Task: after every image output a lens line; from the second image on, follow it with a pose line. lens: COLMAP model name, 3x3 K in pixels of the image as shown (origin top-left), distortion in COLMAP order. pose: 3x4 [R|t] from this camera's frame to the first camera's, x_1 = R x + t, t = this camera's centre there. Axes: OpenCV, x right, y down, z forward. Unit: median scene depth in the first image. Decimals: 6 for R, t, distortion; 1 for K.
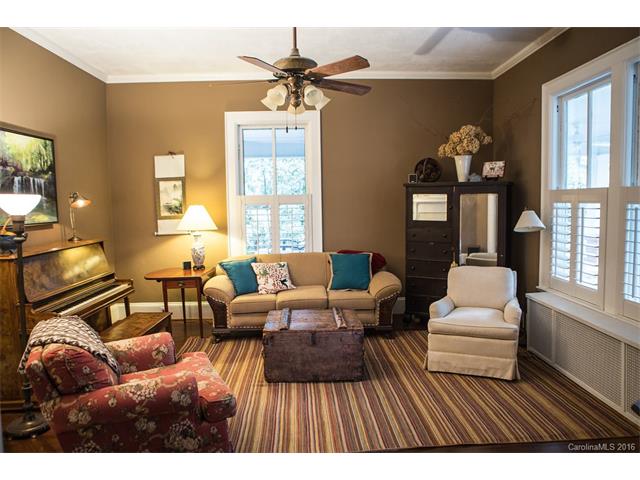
lens RADIAL K [[469.7, 0, 320.0], [0, 469.7, 240.0], [0, 0, 1]] dist [-0.063961, 0.003348]
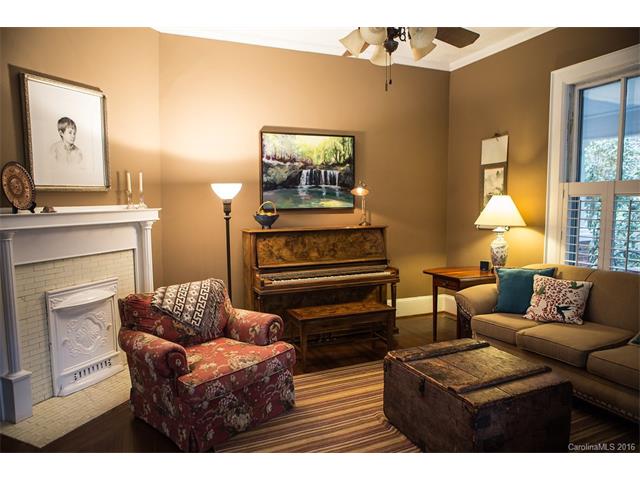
lens RADIAL K [[441.4, 0, 320.0], [0, 441.4, 240.0], [0, 0, 1]] dist [-0.059846, 0.004509]
pose [[0.363042, 0.096372, -0.926776, 0.430144], [-0.078287, 0.994275, 0.072723, -0.033464], [0.928478, 0.046153, 0.368508, 0.526362]]
